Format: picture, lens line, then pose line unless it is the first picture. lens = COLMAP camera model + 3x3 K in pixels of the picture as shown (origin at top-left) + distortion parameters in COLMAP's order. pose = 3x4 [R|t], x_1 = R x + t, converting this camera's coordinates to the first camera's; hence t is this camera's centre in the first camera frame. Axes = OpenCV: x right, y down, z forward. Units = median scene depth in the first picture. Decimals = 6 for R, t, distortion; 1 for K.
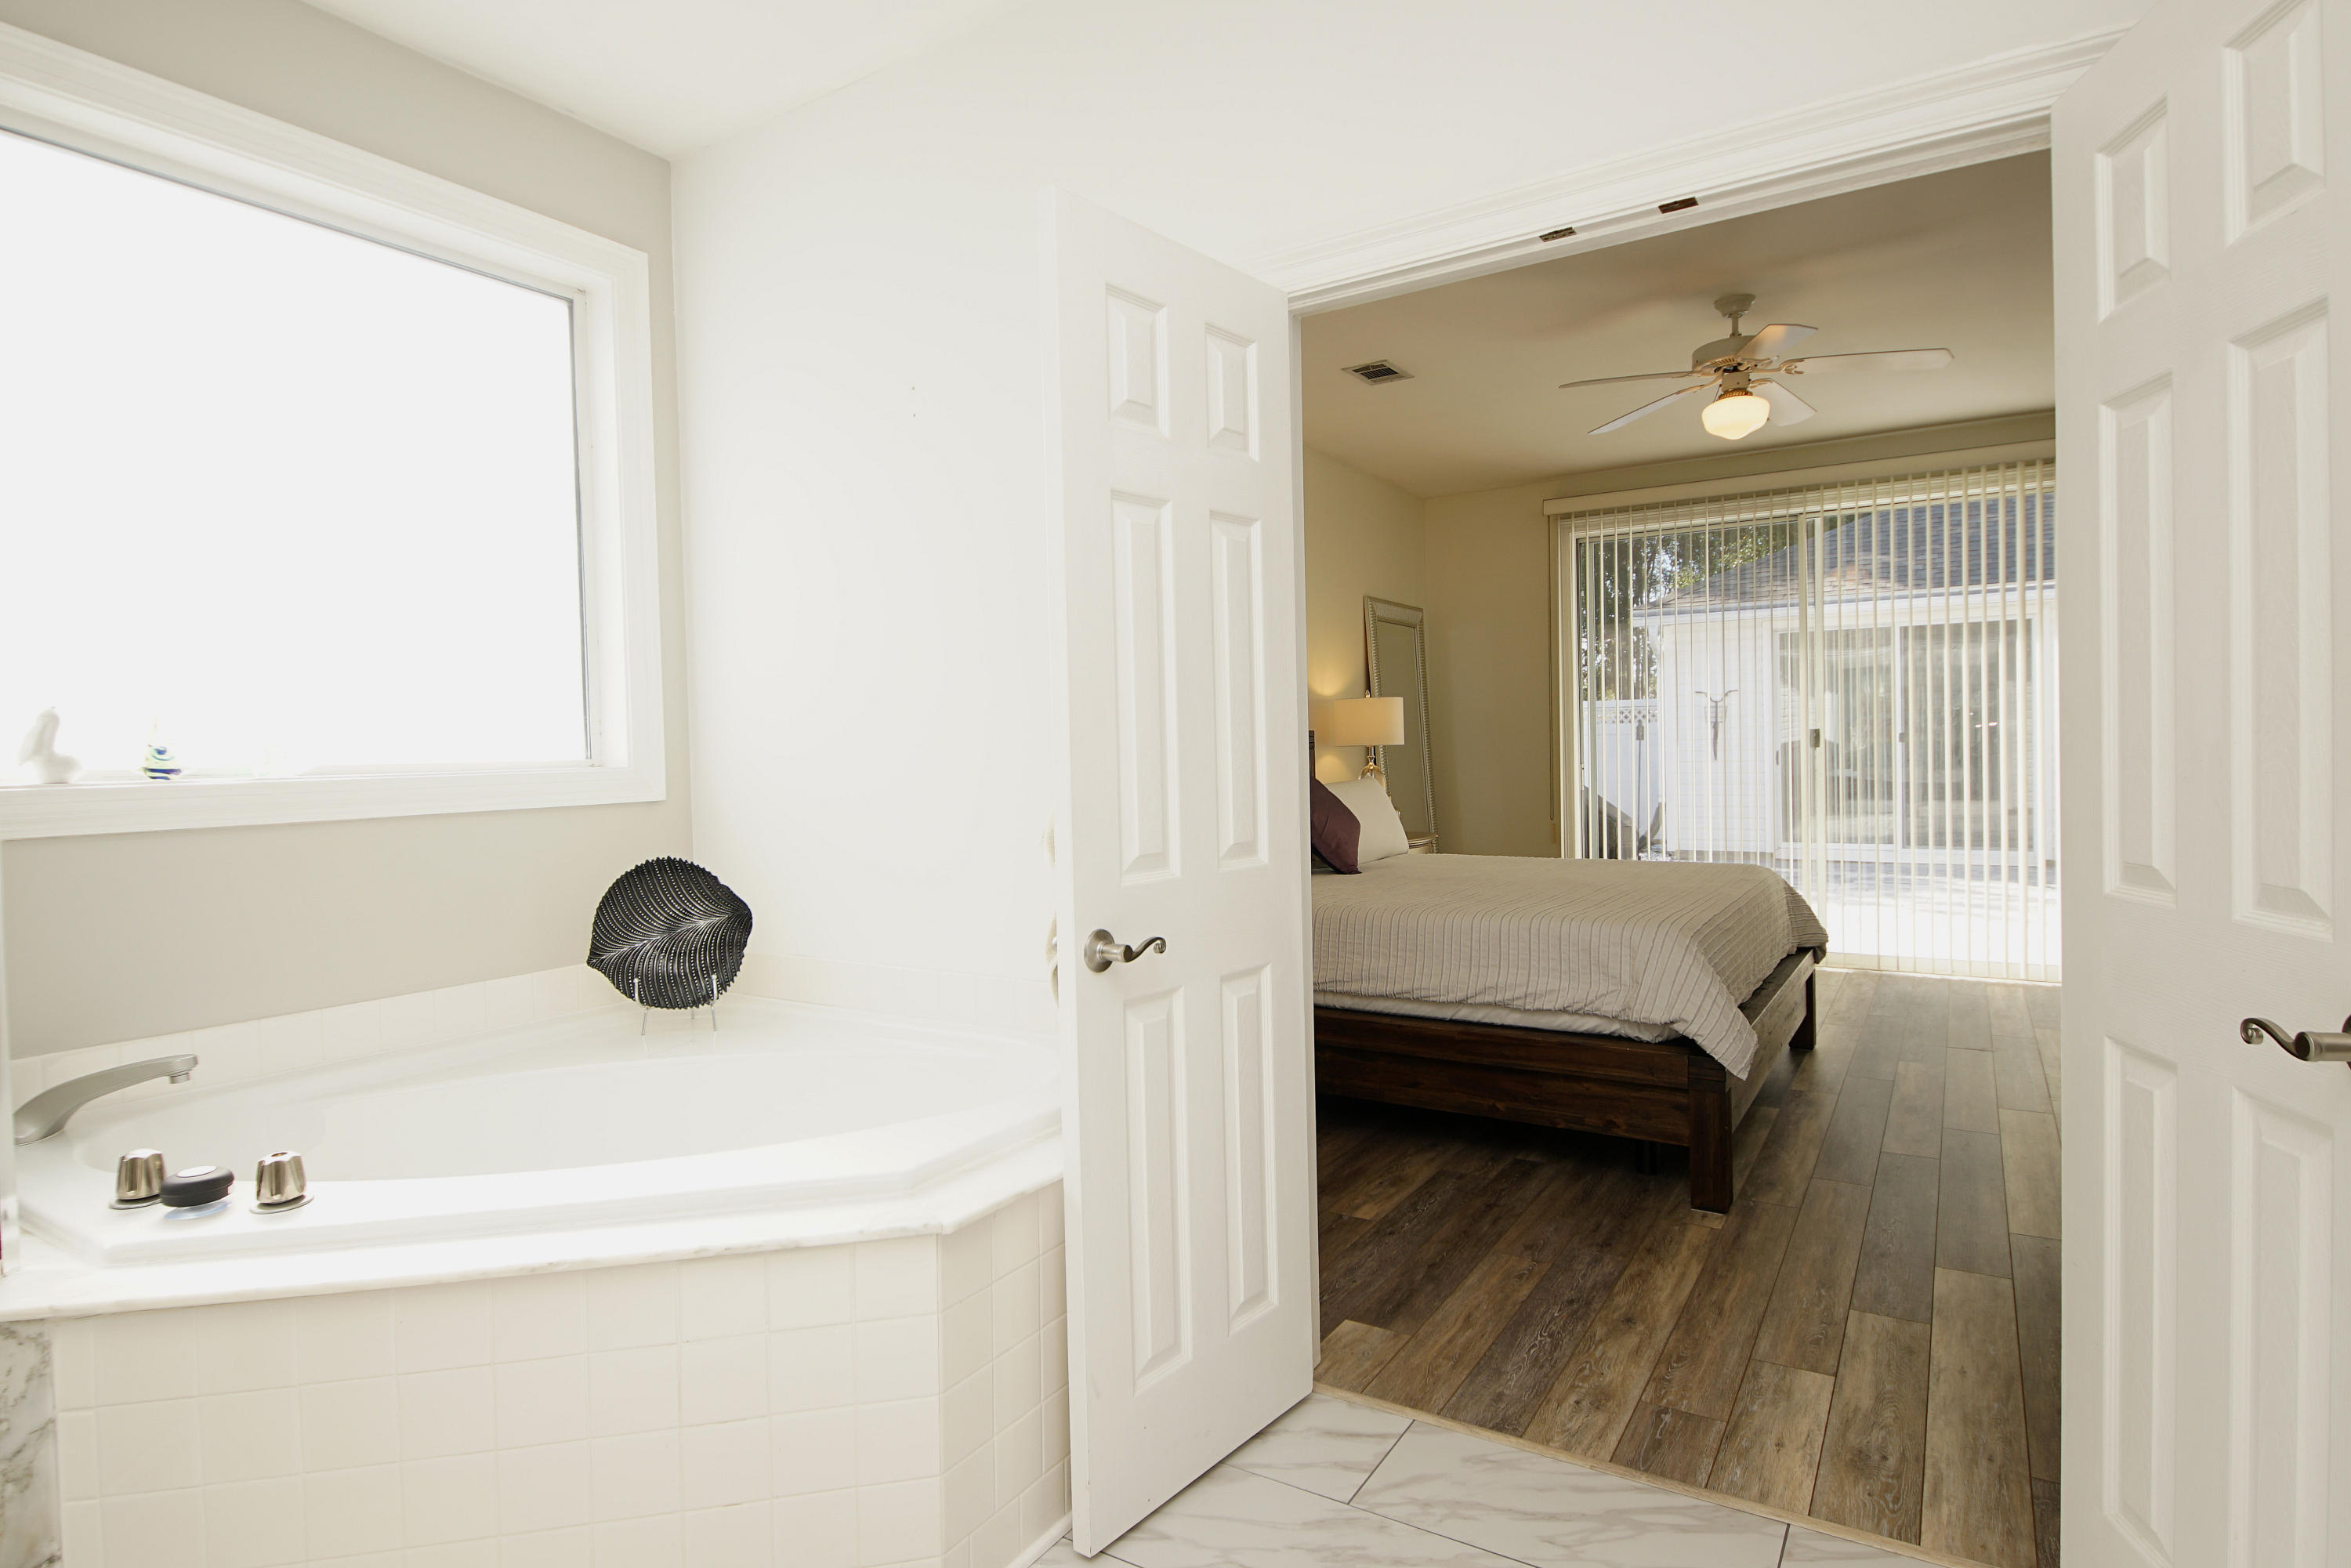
lens RADIAL K [[1271.6, 0, 1164.8], [0, 1271.6, 772.0], [0, 0, 1]] dist [0.028021, -0.015062]
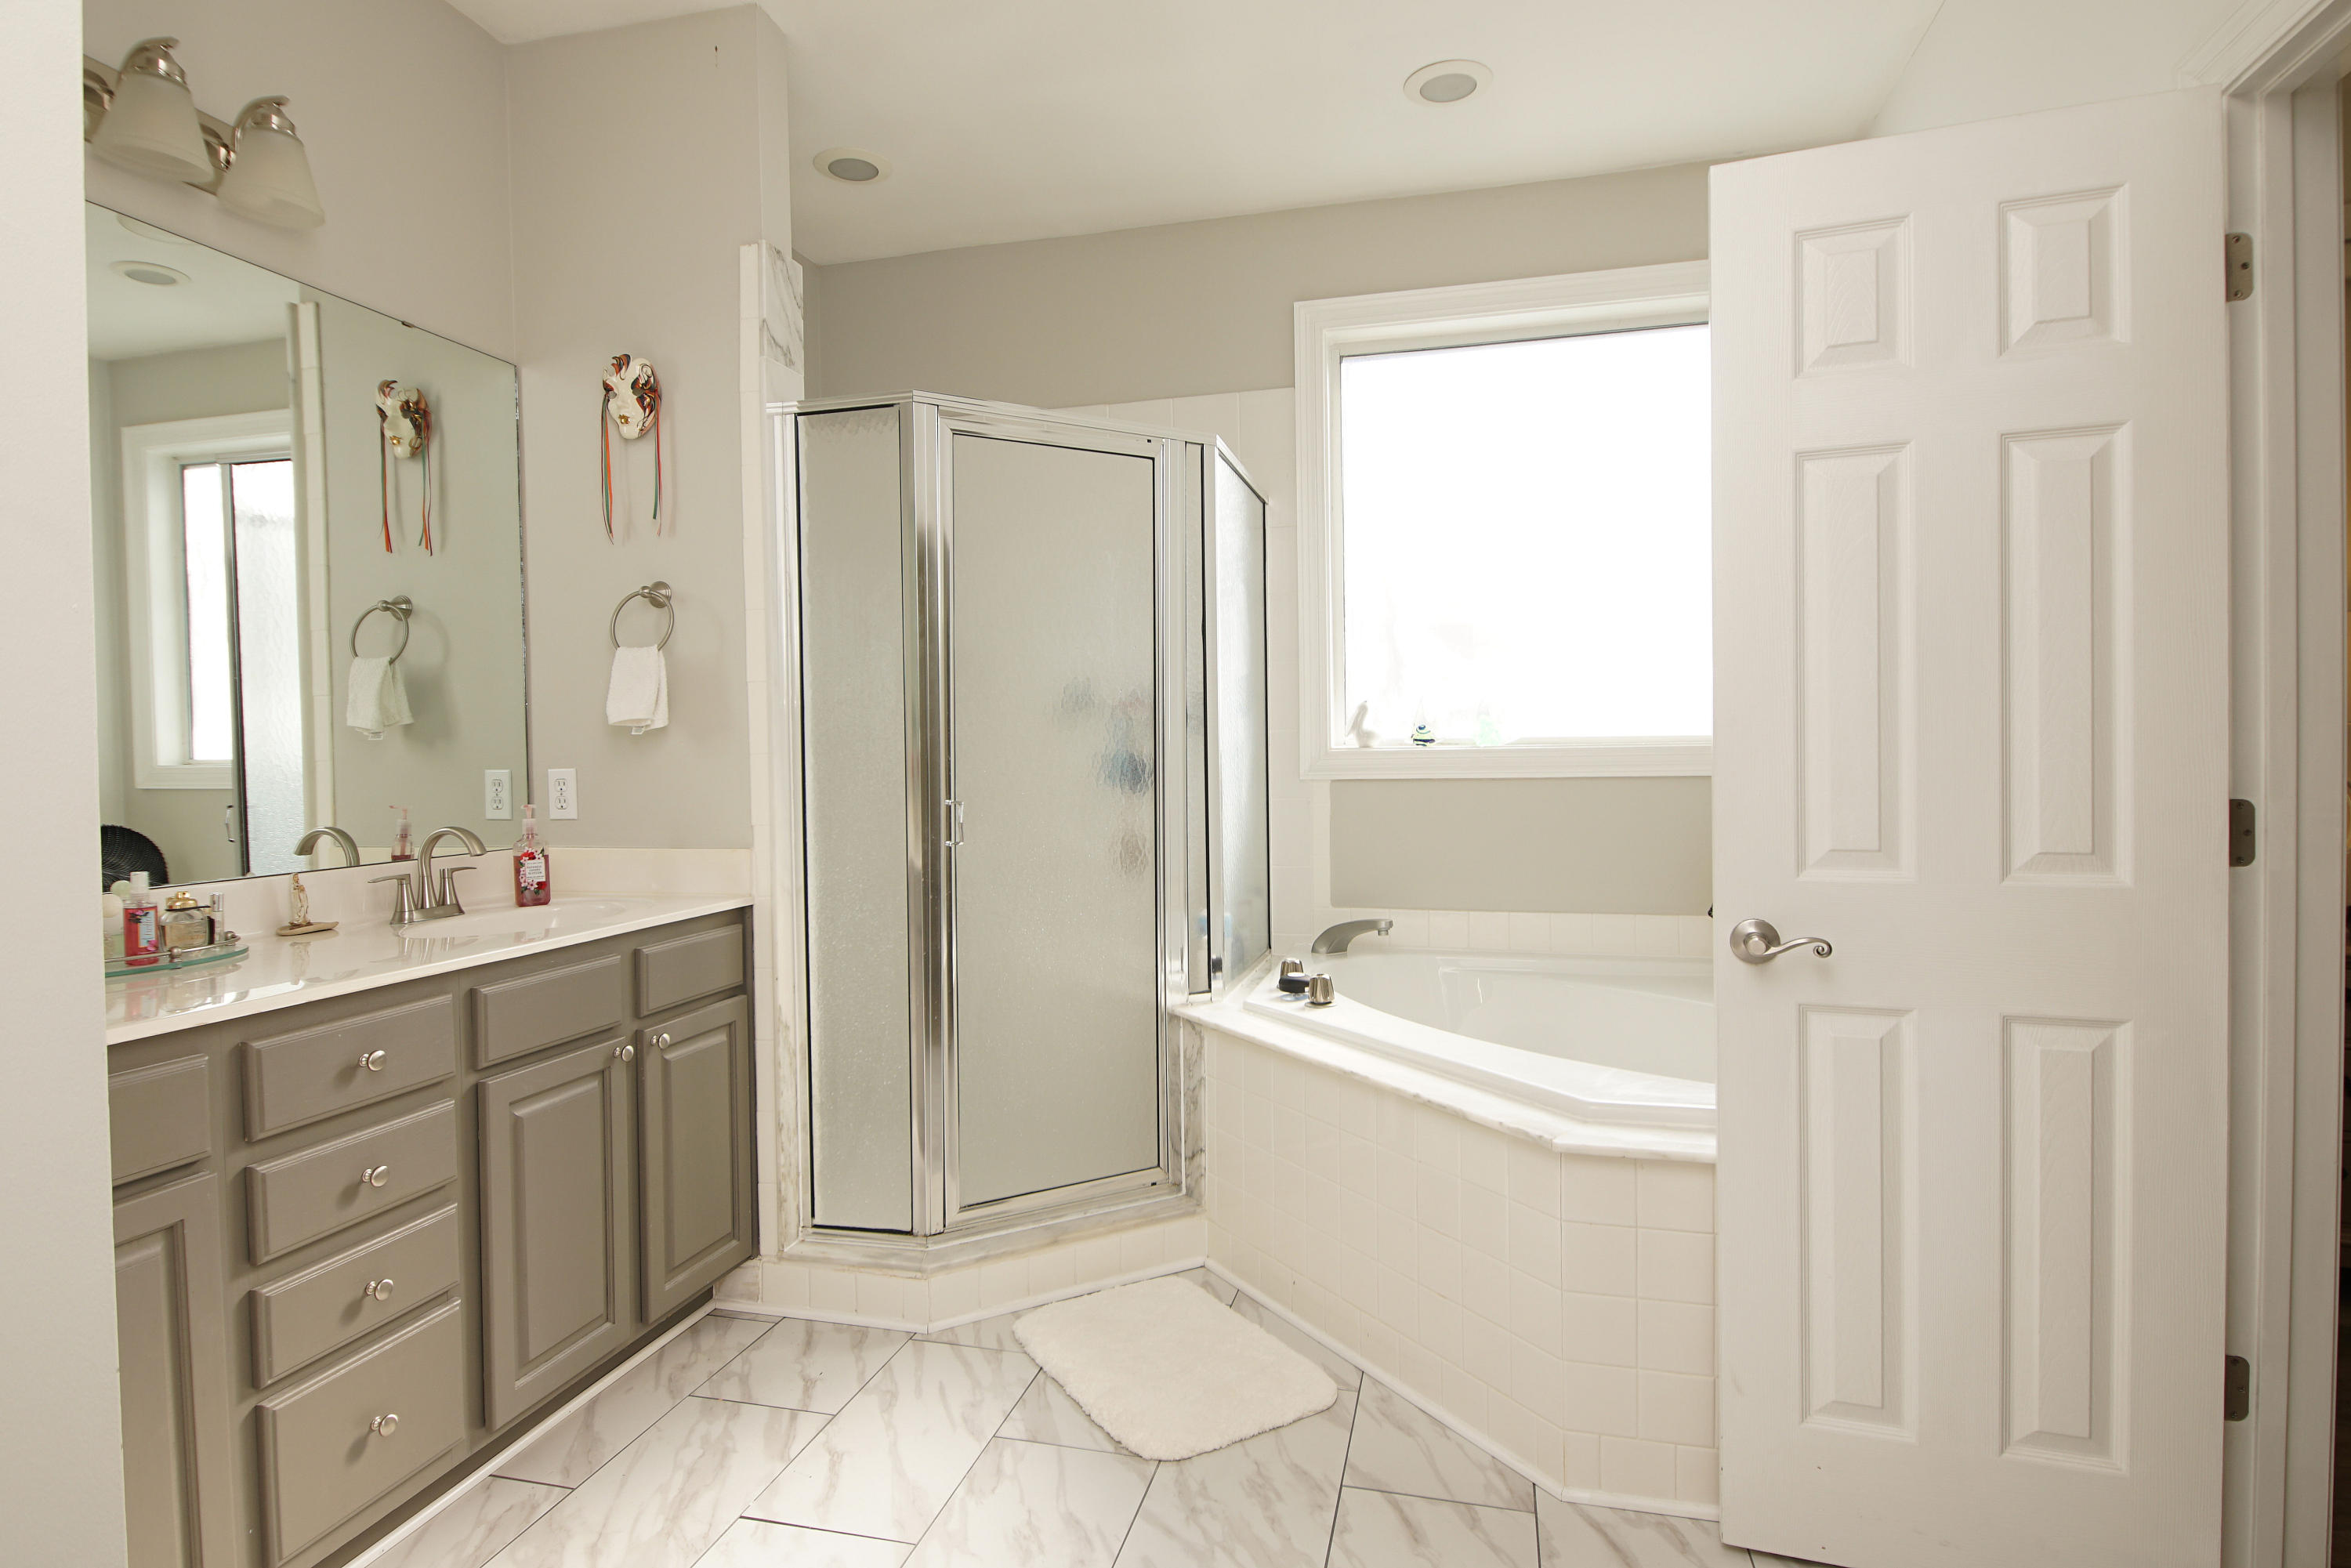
lens RADIAL K [[1271.6, 0, 1170.3], [0, 1271.6, 764.6], [0, 0, 1]] dist [0.028021, -0.015062]
pose [[0.320154, 0.031288, -0.946849, 0.617583], [-0.008320, 0.999509, 0.030215, -0.016039], [0.947329, -0.001796, 0.320257, 0.231062]]
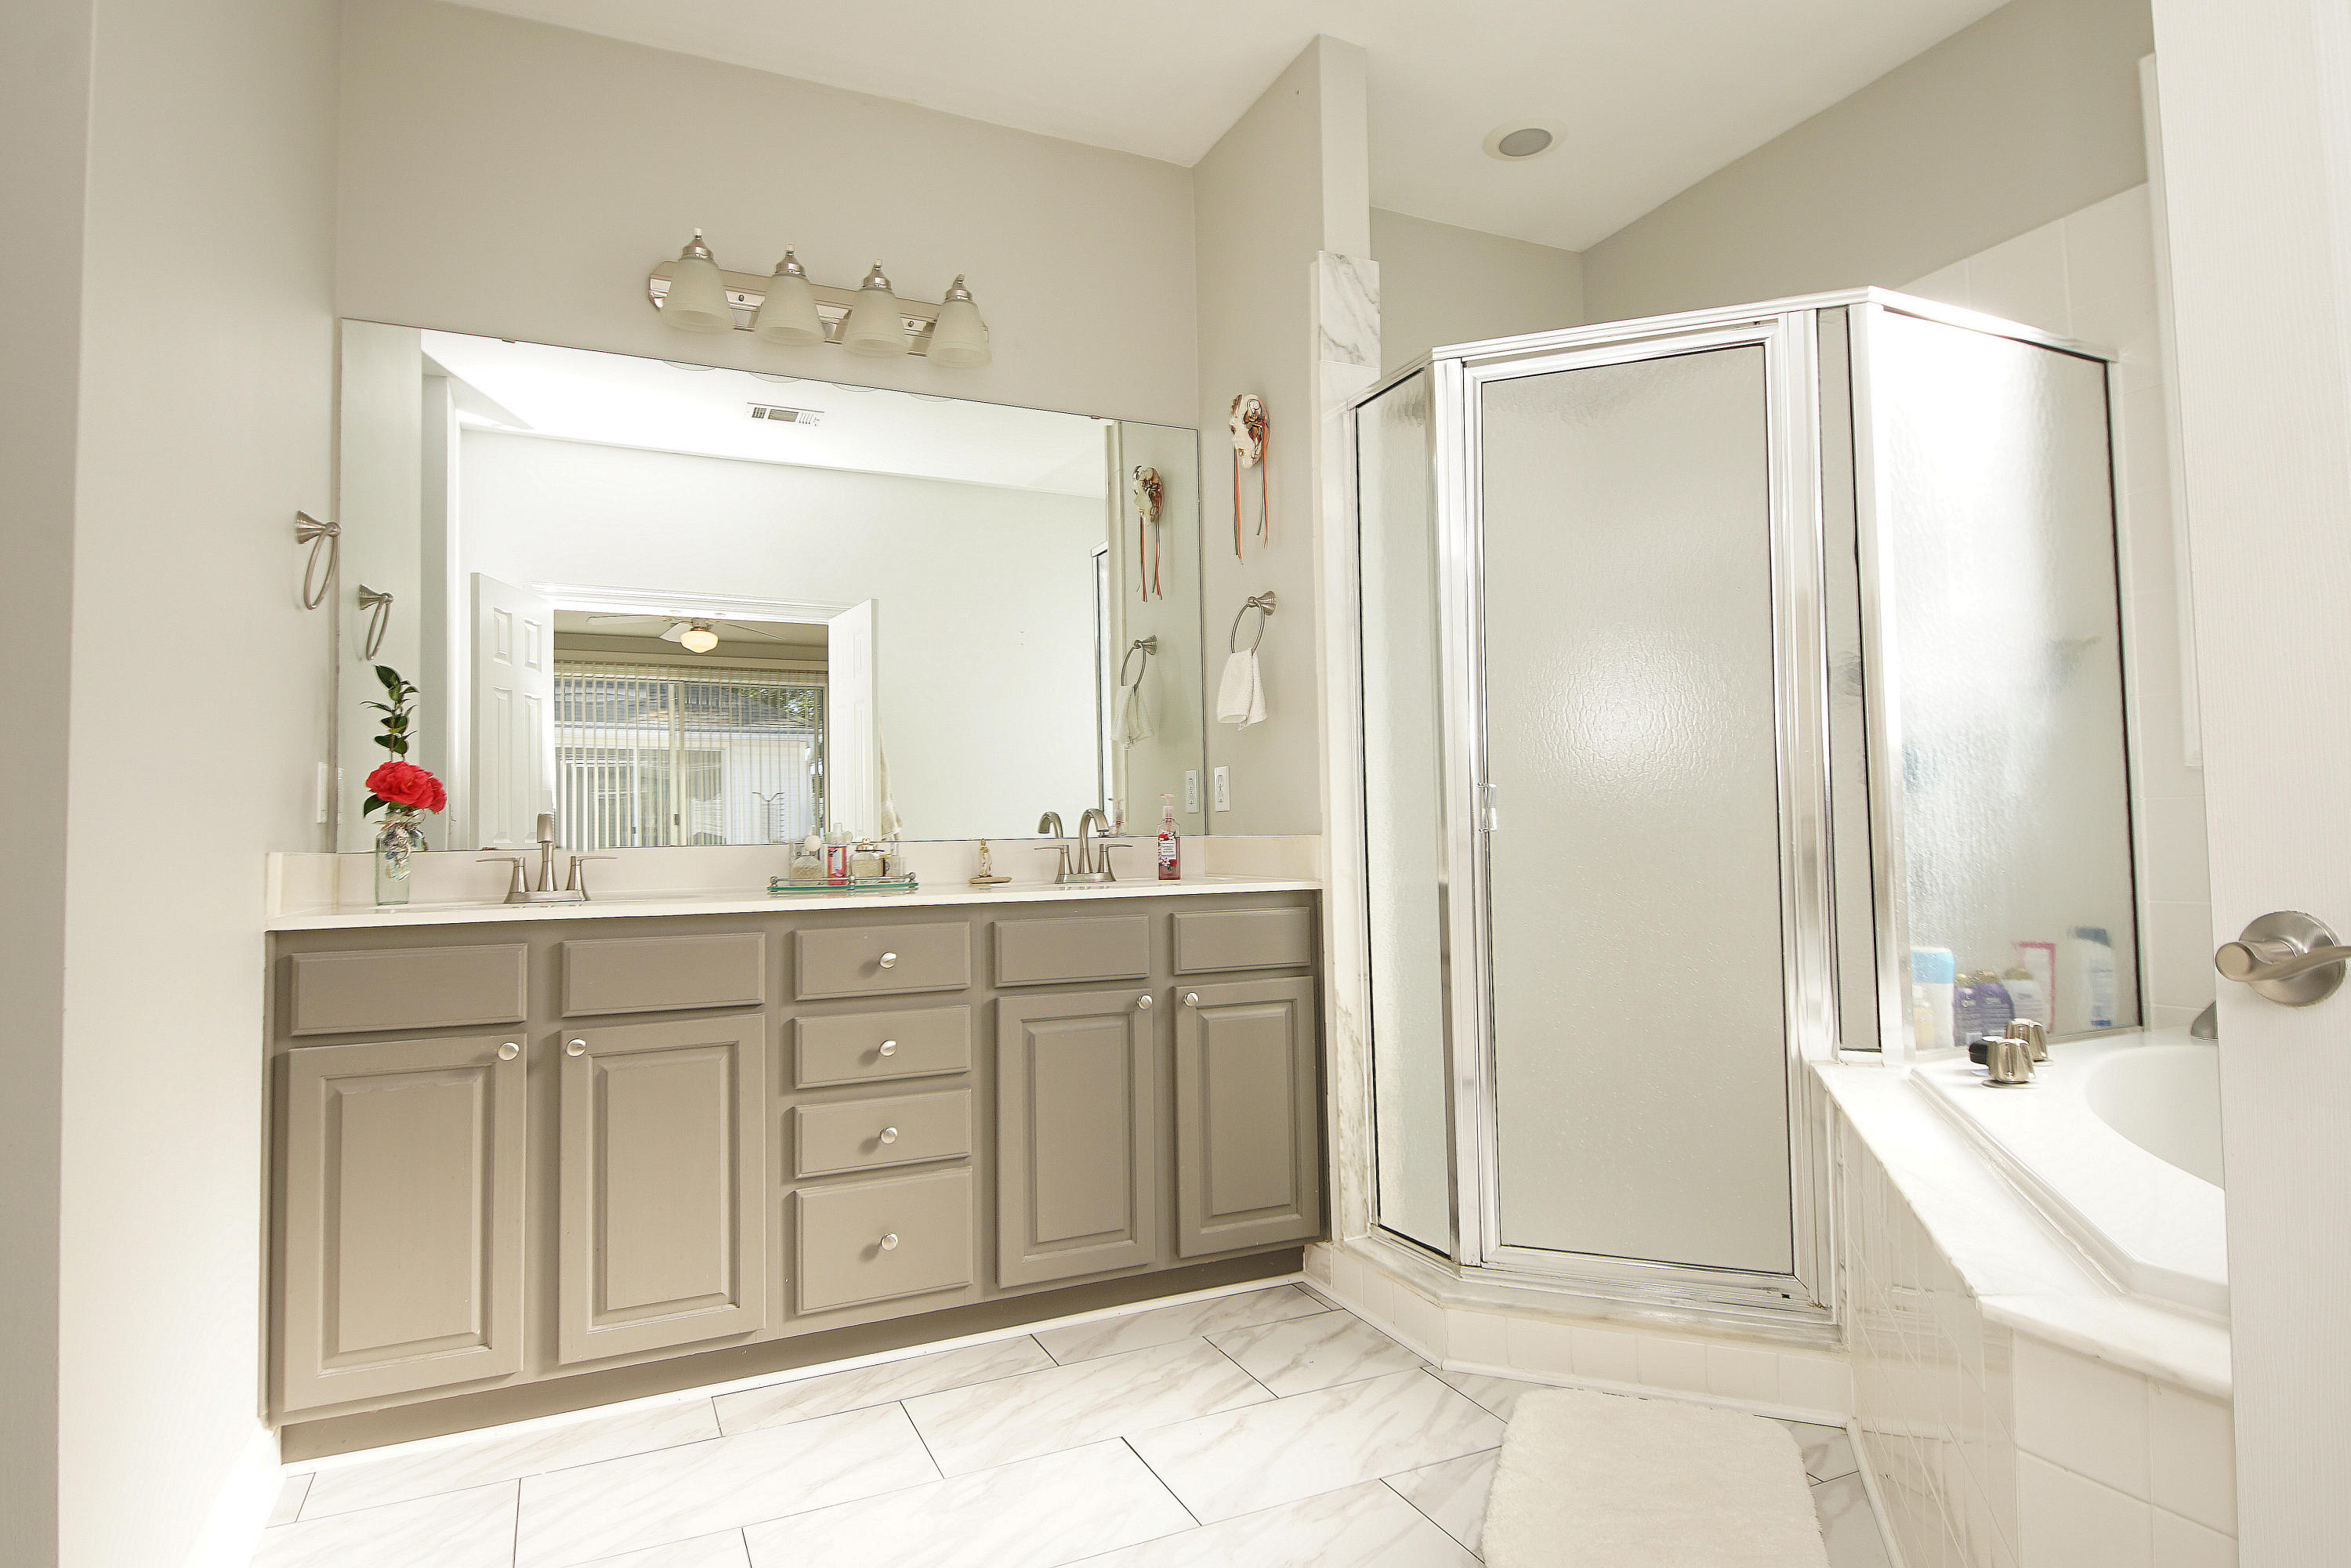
lens RADIAL K [[1271.6, 0, 1178.3], [0, 1271.6, 773.7], [0, 0, 1]] dist [0.028021, -0.015062]
pose [[-0.537031, -0.010622, -0.843496, 0.479494], [0.015812, 0.999618, -0.022655, 0.064619], [0.843414, -0.025504, -0.536658, 0.758034]]
